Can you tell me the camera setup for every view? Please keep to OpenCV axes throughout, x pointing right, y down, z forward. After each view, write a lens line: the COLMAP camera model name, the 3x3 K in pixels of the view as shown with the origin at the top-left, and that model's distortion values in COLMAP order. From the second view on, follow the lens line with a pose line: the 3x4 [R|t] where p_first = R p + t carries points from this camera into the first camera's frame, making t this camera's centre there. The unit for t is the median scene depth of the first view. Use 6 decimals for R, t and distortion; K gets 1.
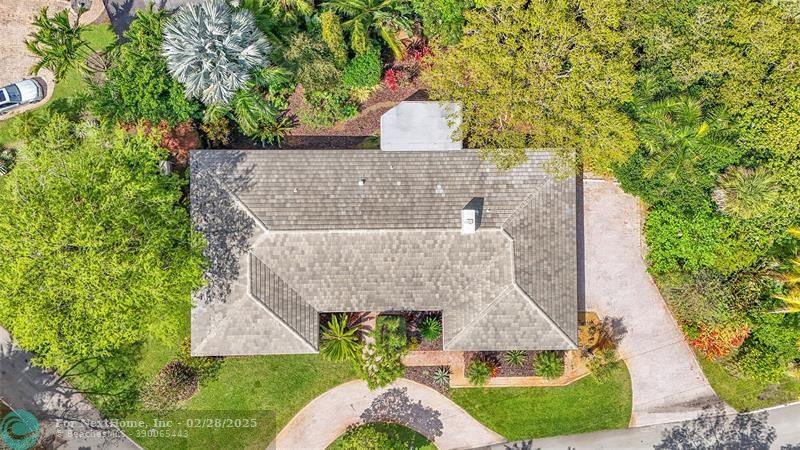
lens RADIAL K [[580.8, 0, 400.0], [0, 580.8, 225.0], [0, 0, 1]] dist [0.114384, -0.131385]
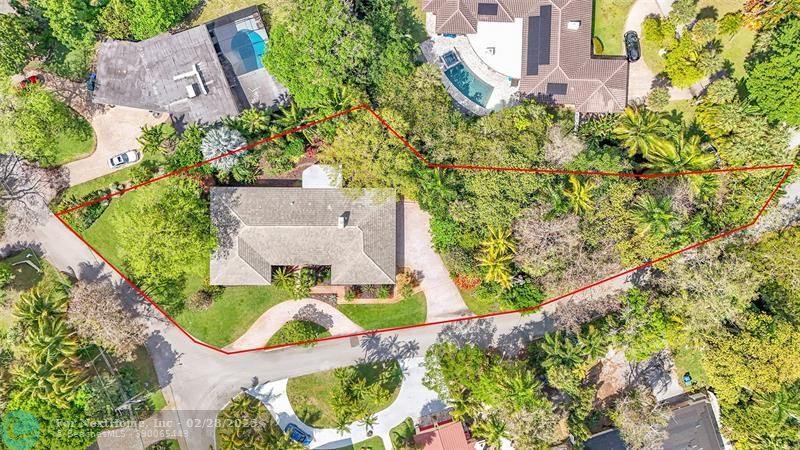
lens RADIAL K [[580.8, 0, 400.0], [0, 580.8, 225.0], [0, 0, 1]] dist [0.114384, -0.131385]
pose [[0.999925, 0.012164, -0.001524, 0.318232], [-0.012156, 0.999914, 0.005019, -0.009959], [0.001584, -0.005000, 0.999986, -1.074083]]
